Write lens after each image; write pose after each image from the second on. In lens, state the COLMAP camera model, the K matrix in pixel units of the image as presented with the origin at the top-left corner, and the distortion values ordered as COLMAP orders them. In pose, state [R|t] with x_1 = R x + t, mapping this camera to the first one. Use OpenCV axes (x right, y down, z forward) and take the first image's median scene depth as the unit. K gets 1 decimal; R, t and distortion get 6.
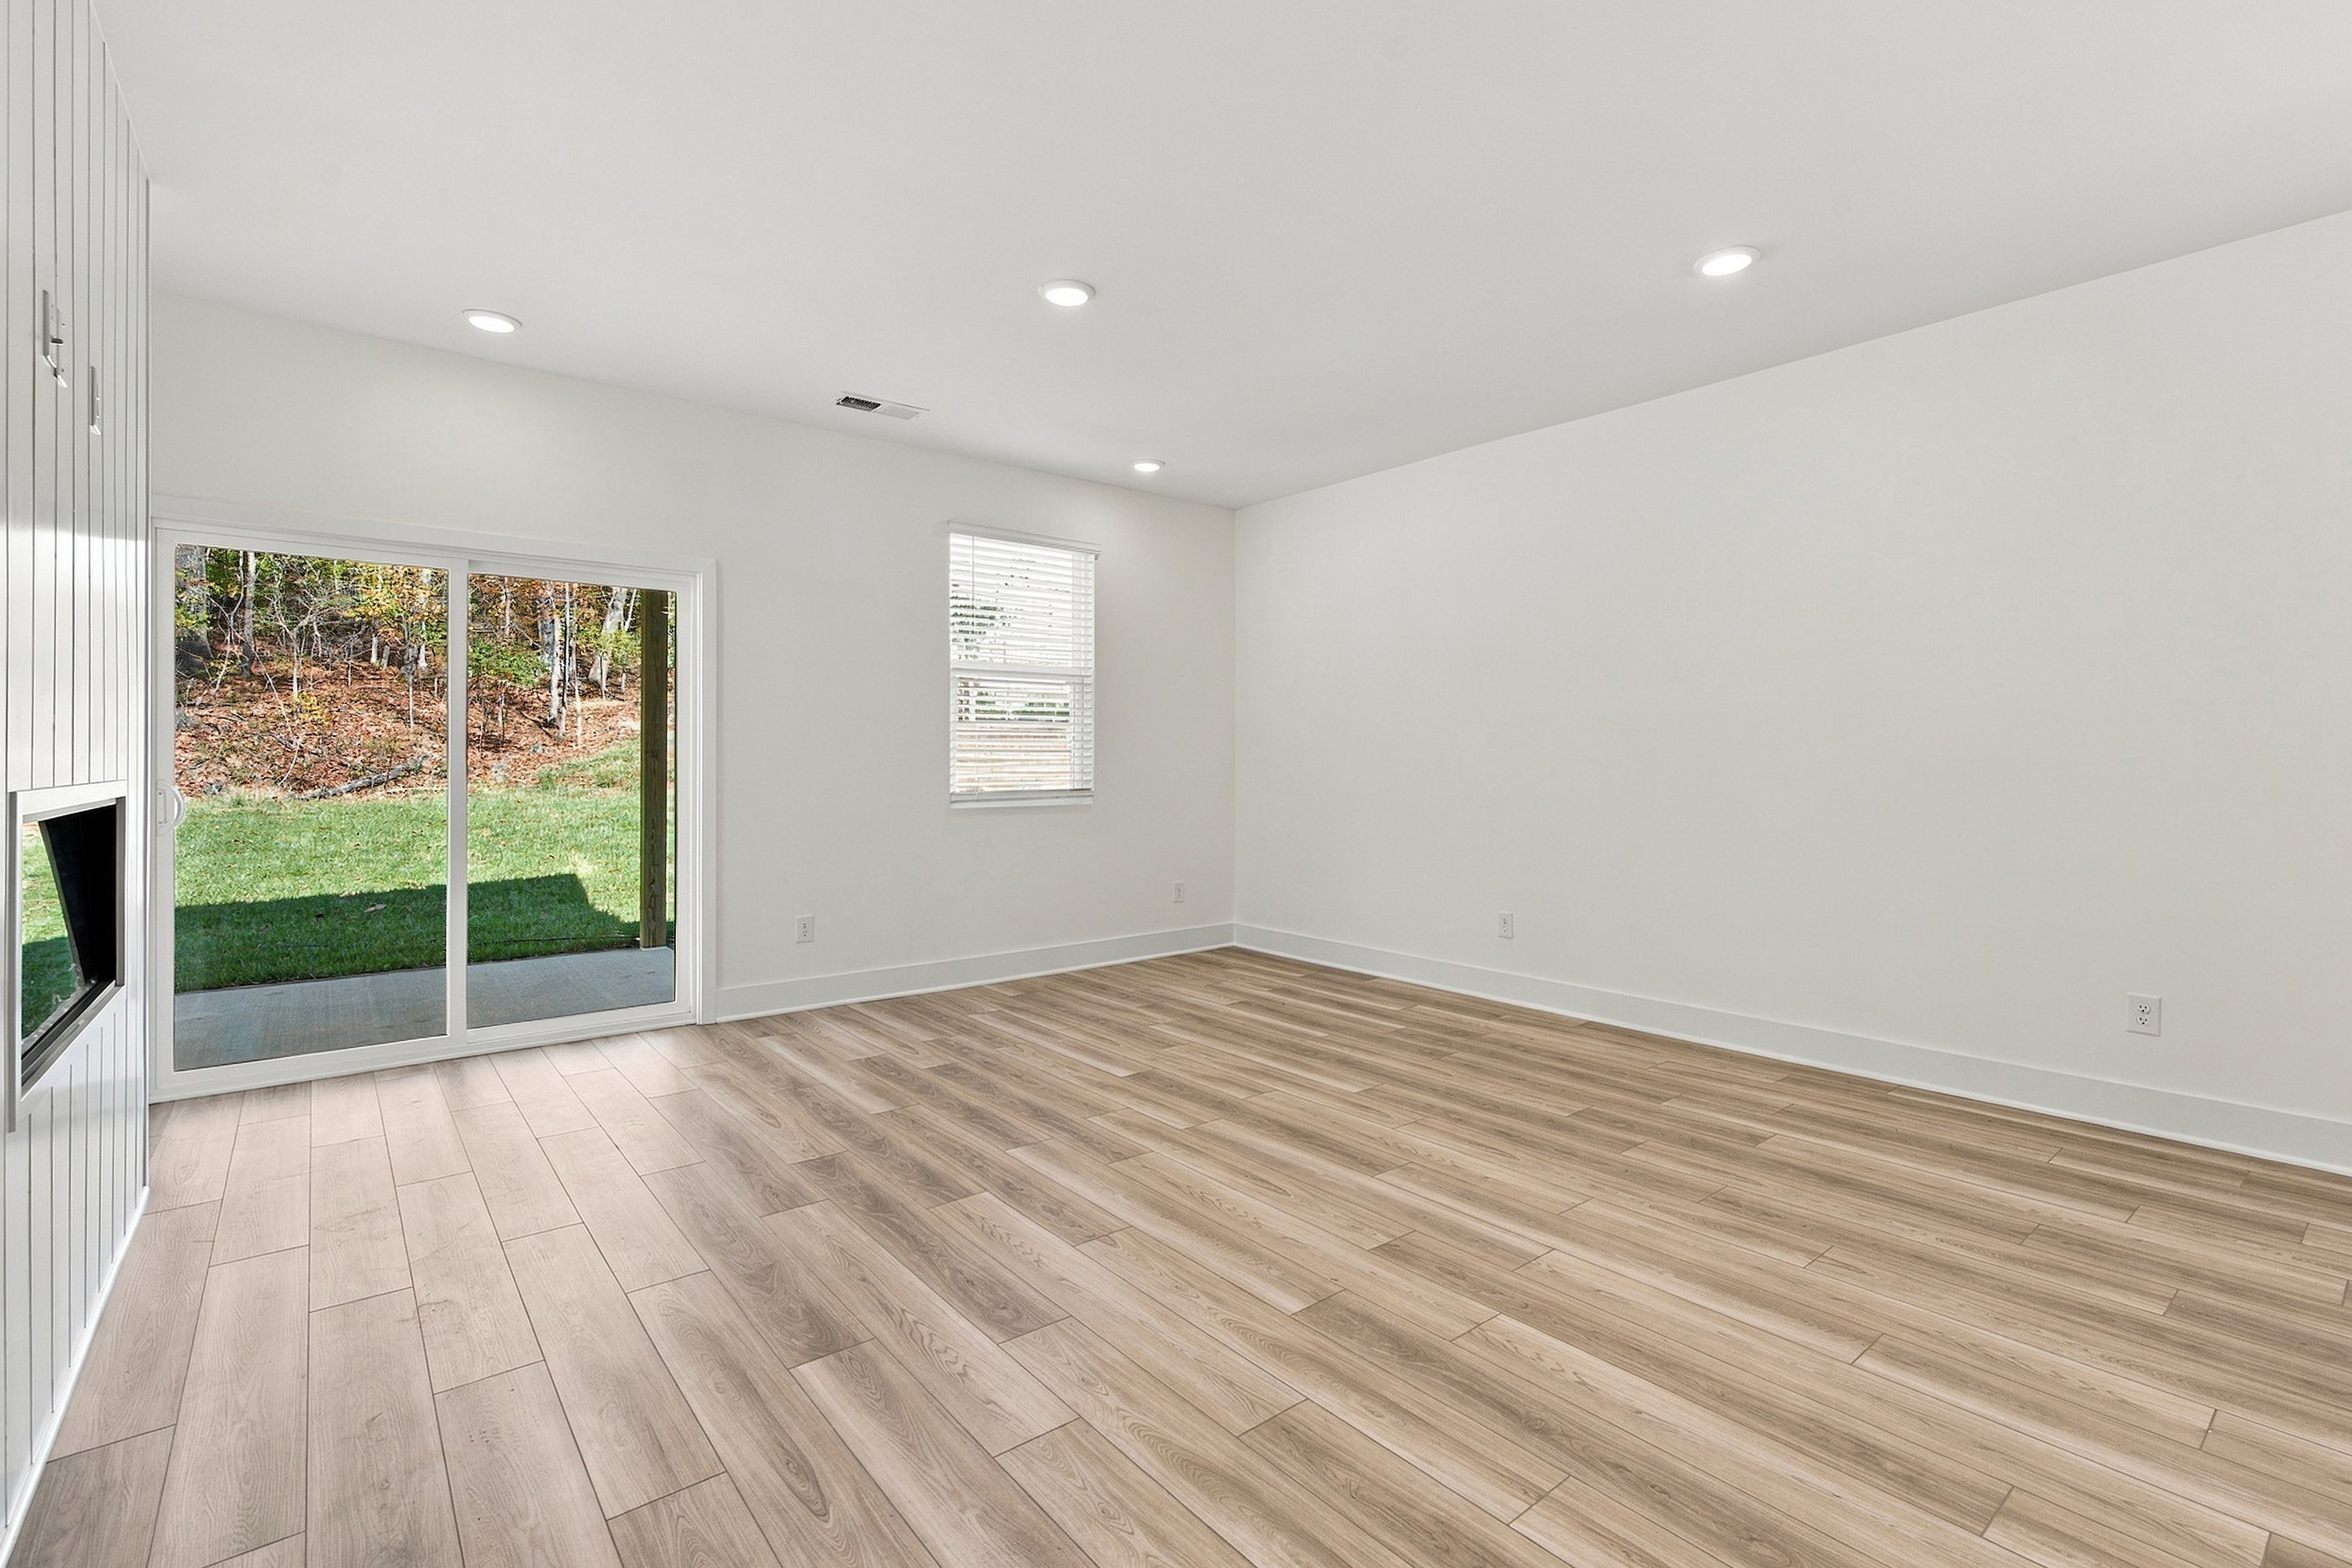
lens RADIAL K [[1066.0, 0, 1183.3], [0, 1066.0, 749.2], [0, 0, 1]] dist [-0.002323, -0.000331]
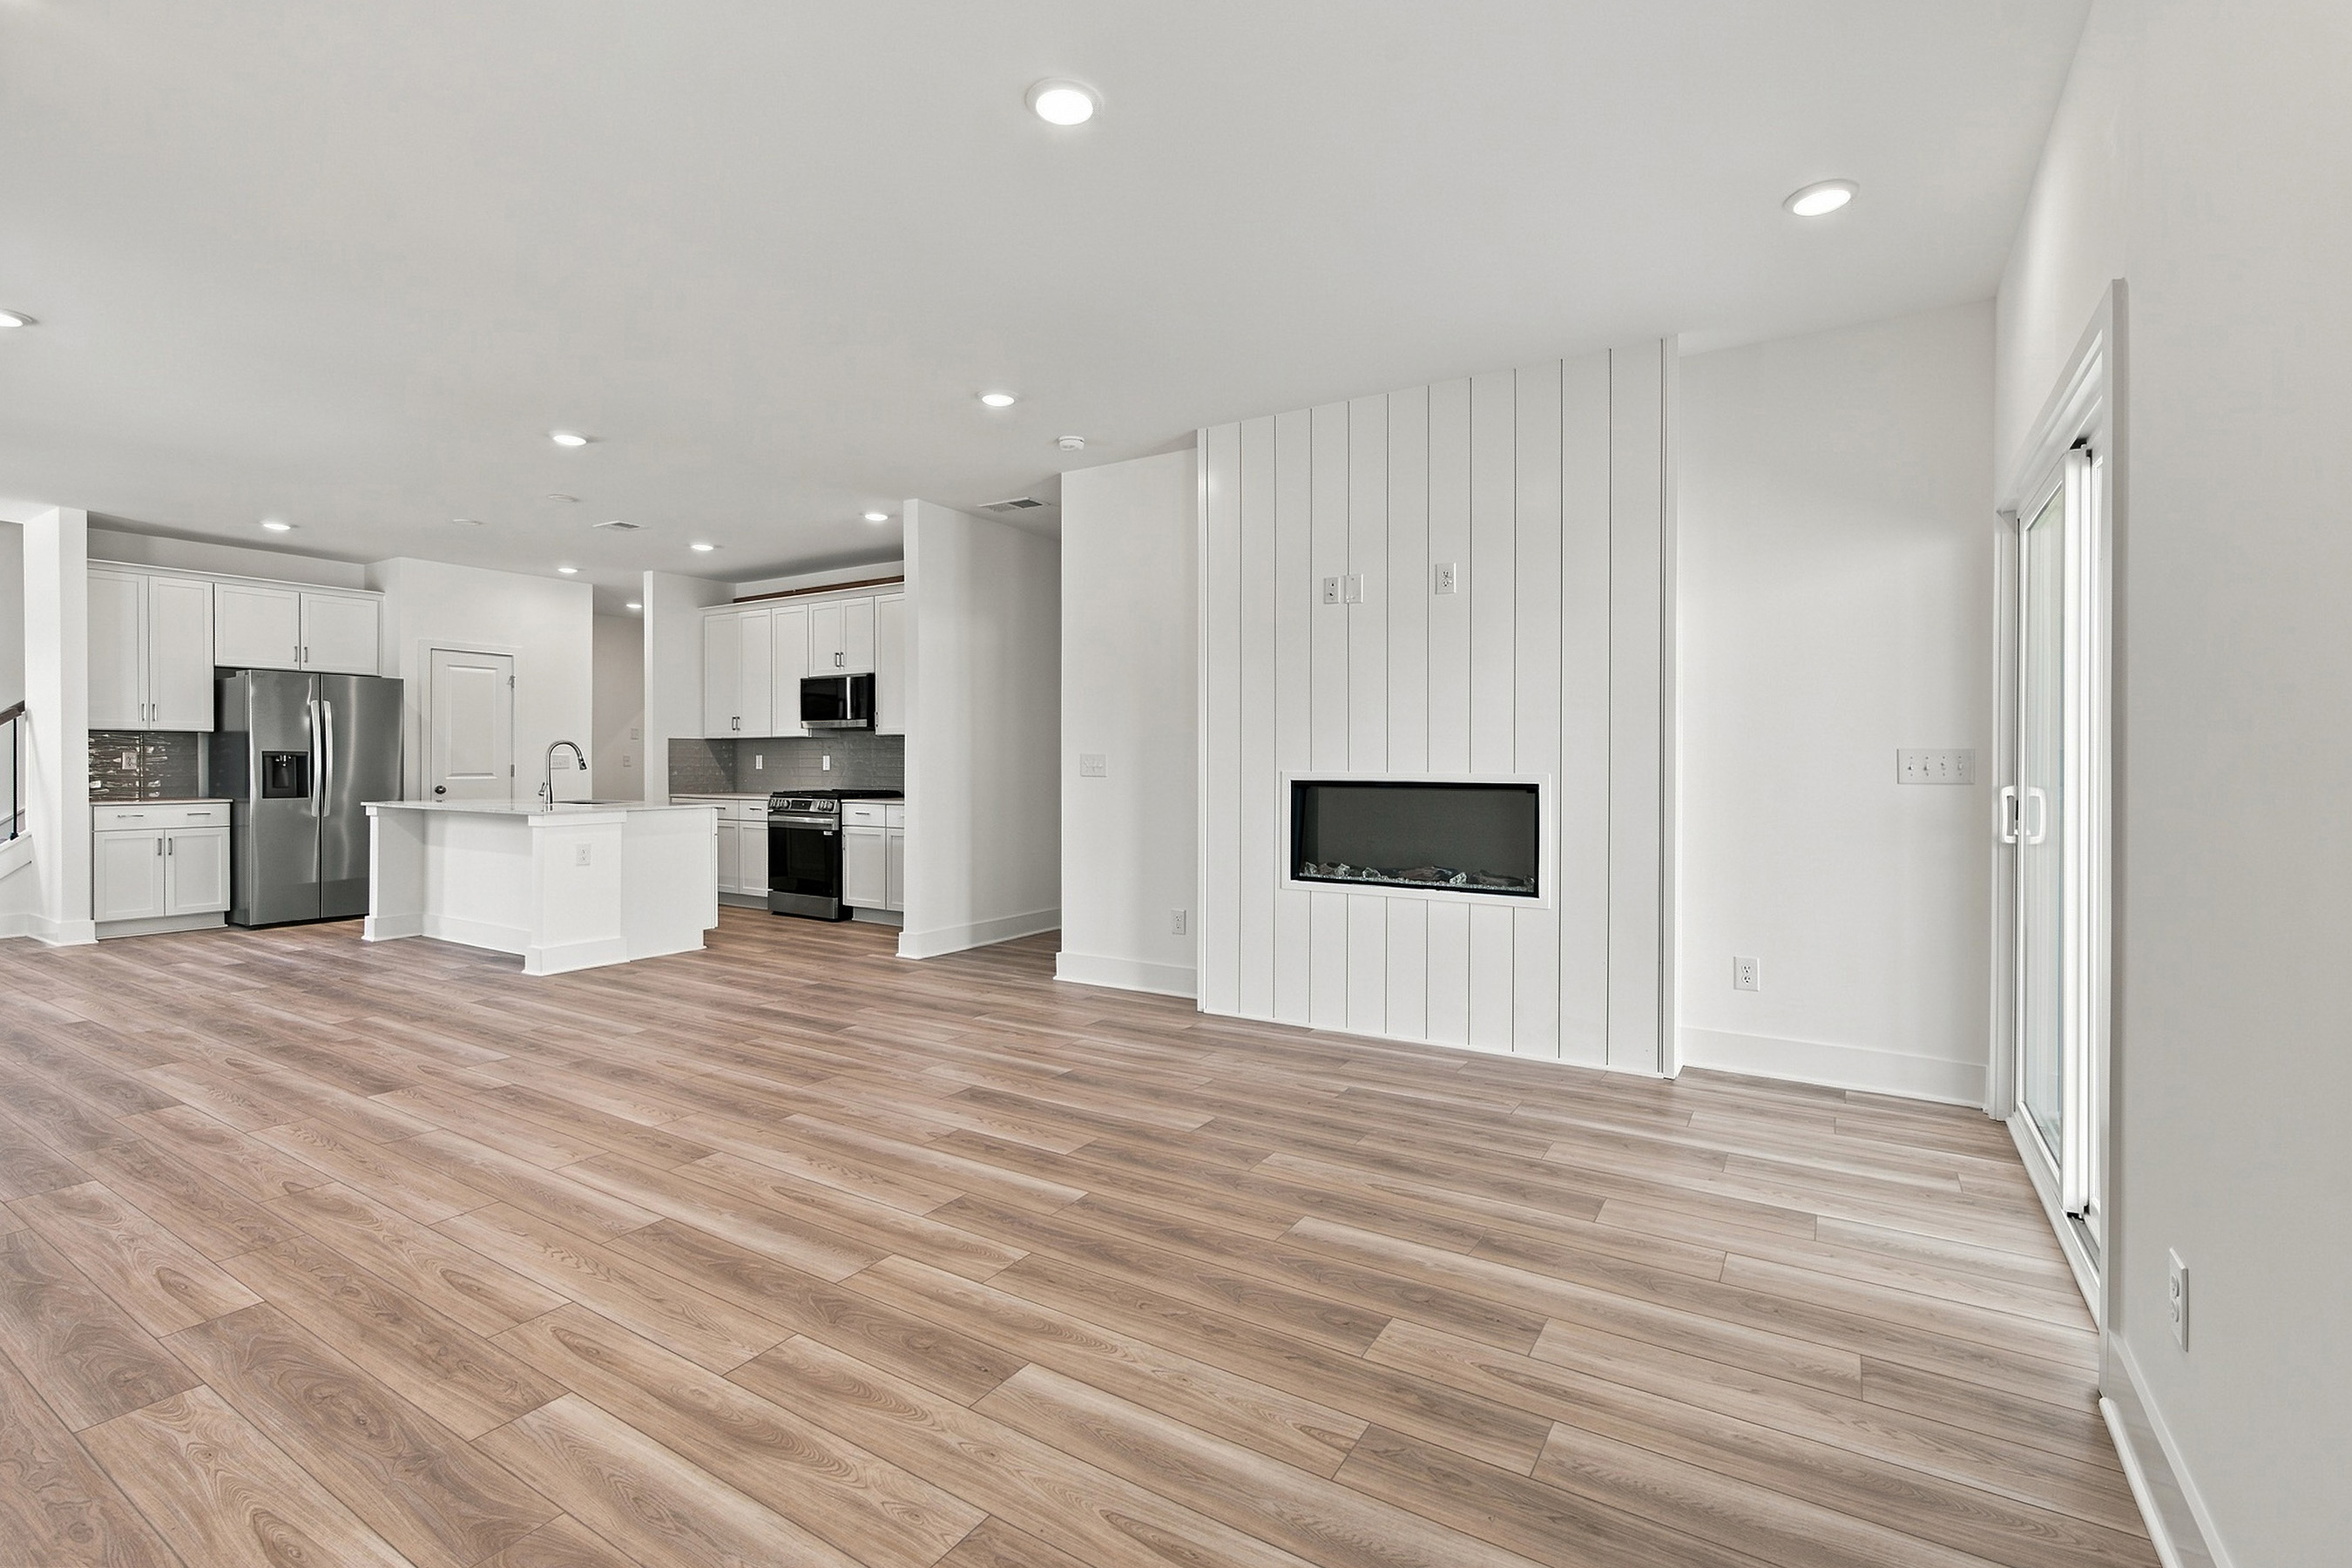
lens RADIAL K [[1068.9, 0, 1181.4], [0, 1068.9, 767.3], [0, 0, 1]] dist [-0.001037, -0.000288]
pose [[-0.947333, -0.002005, -0.320243, 0.047075], [-0.001523, 0.999997, -0.001756, 0.013528], [0.320246, -0.001175, -0.947334, 1.753140]]
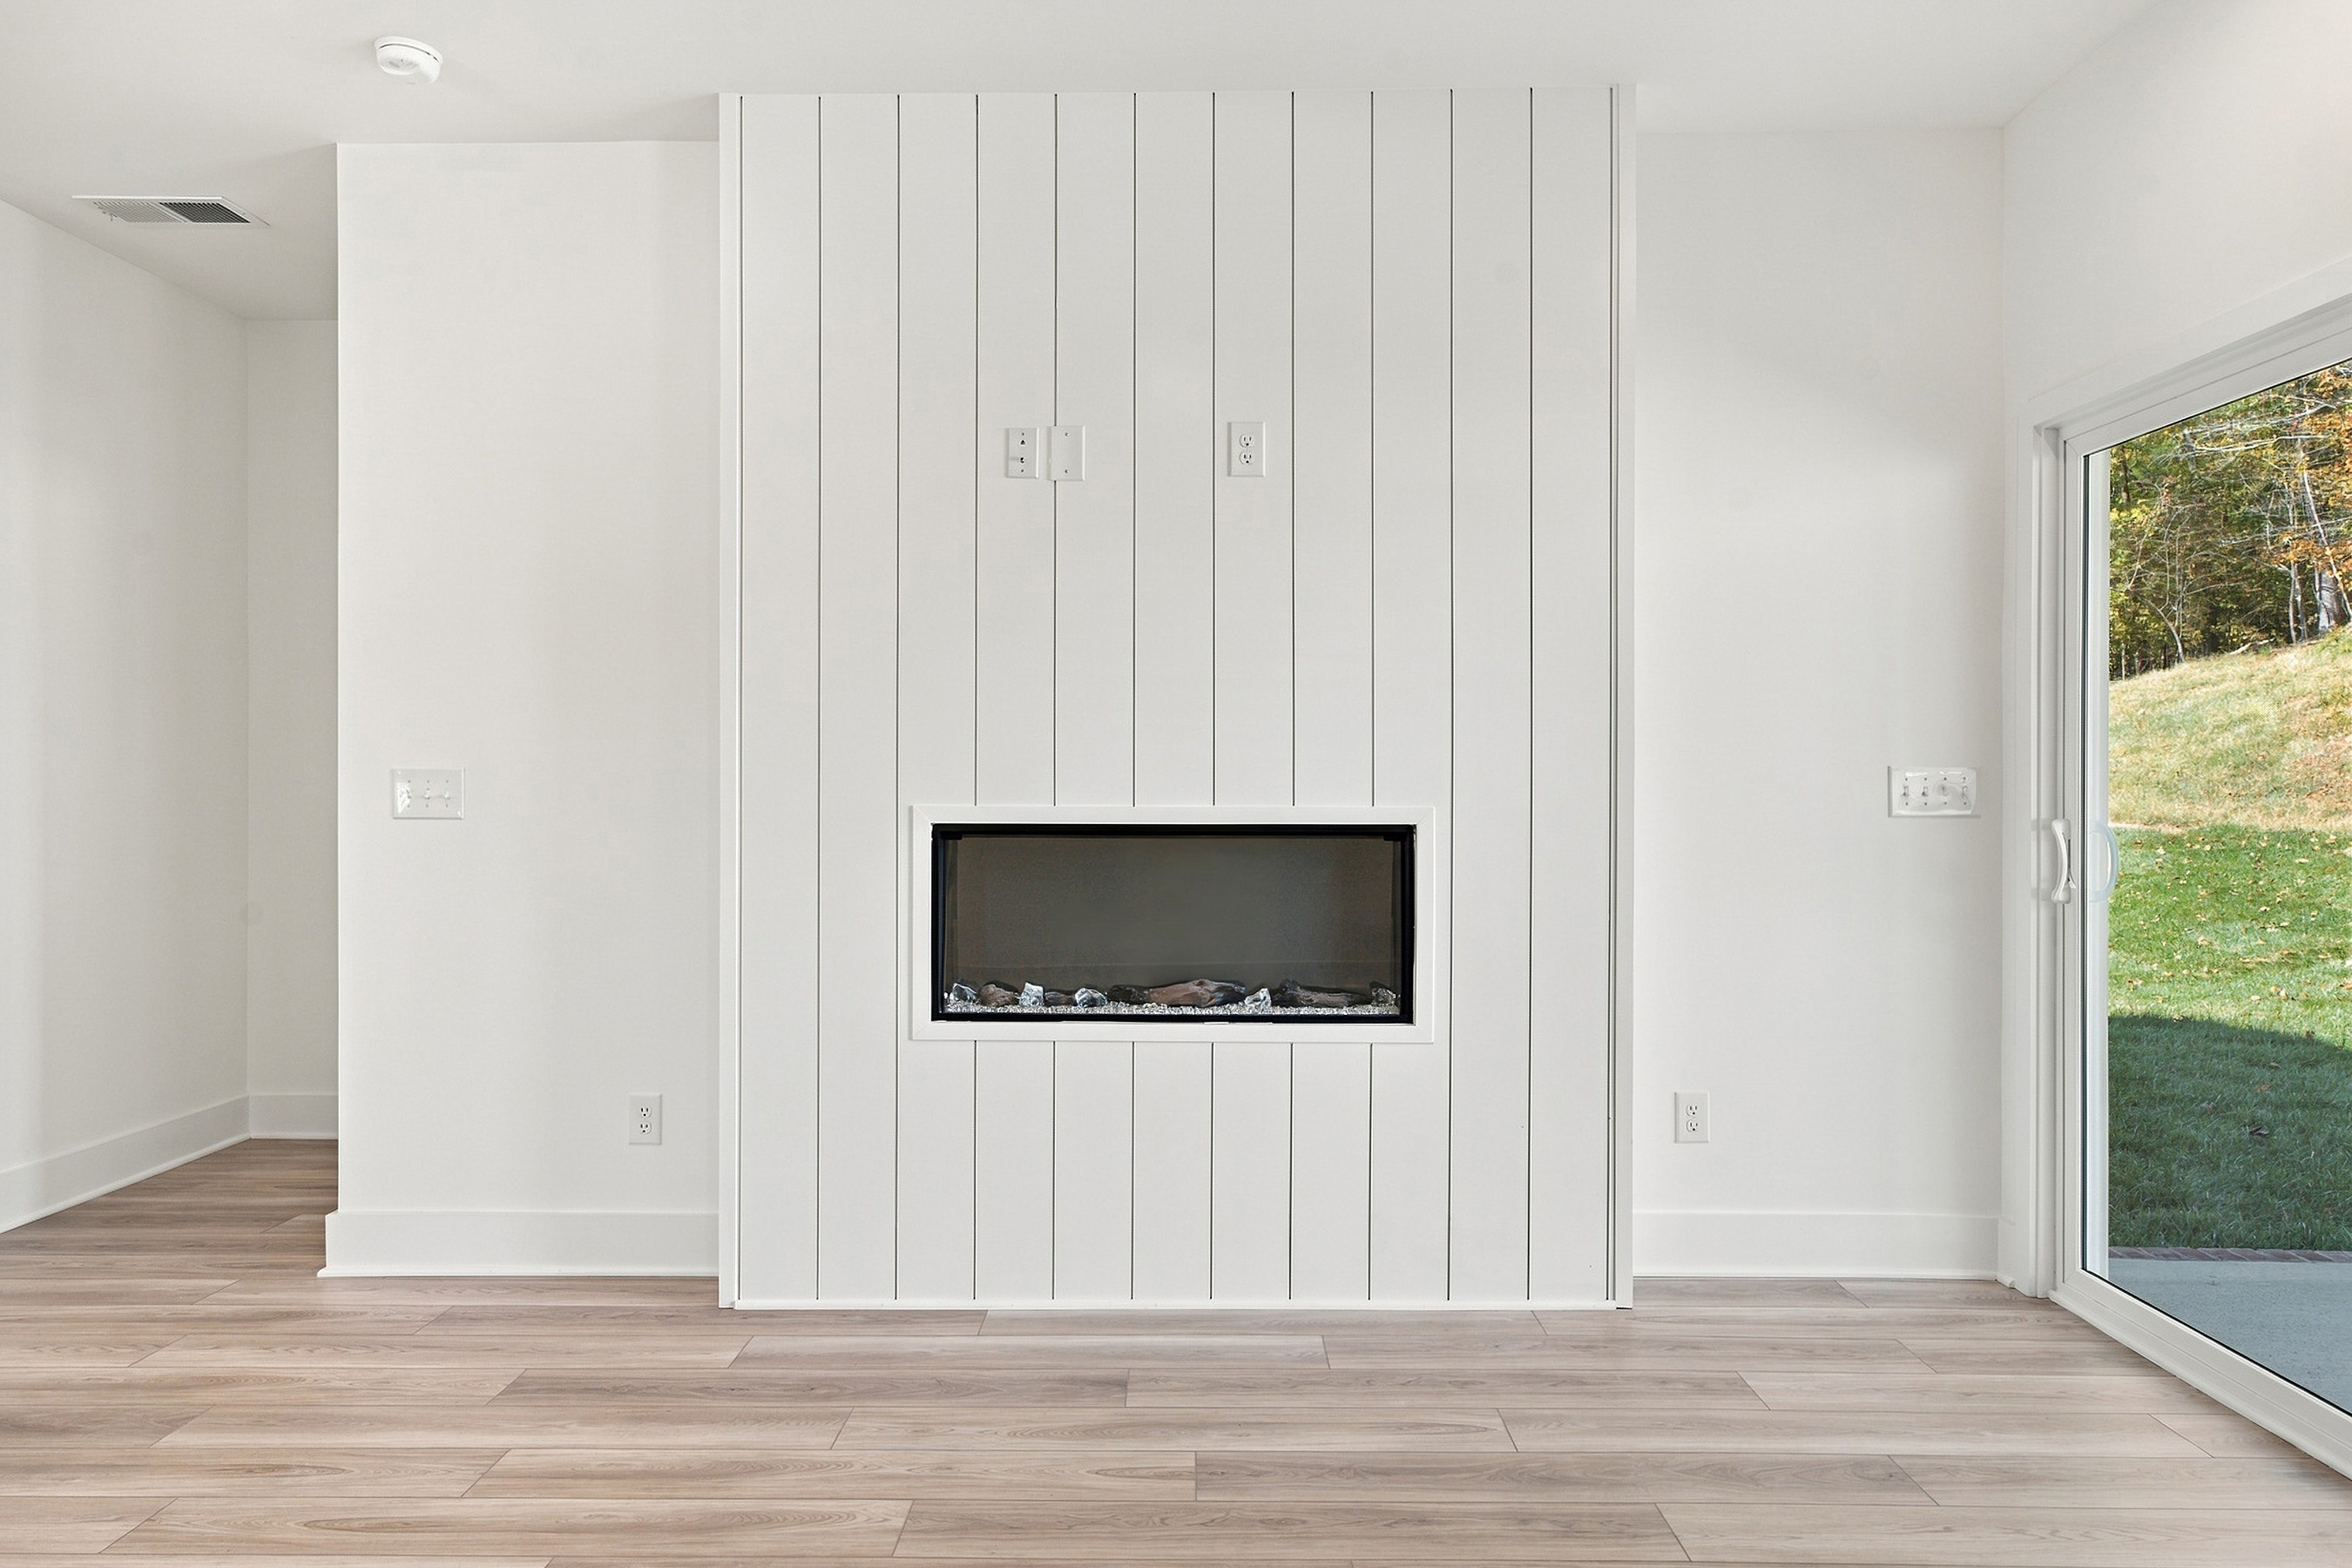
lens RADIAL K [[1447.8, 0, 1165.4], [0, 1447.8, 792.3], [0, 0, 1]] dist [-0.001280, 0.000788]
pose [[-0.638742, 0.000376, -0.769421, 0.099256], [0.004109, 0.999987, -0.002923, 0.010298], [0.769410, -0.005028, -0.638735, 1.208069]]
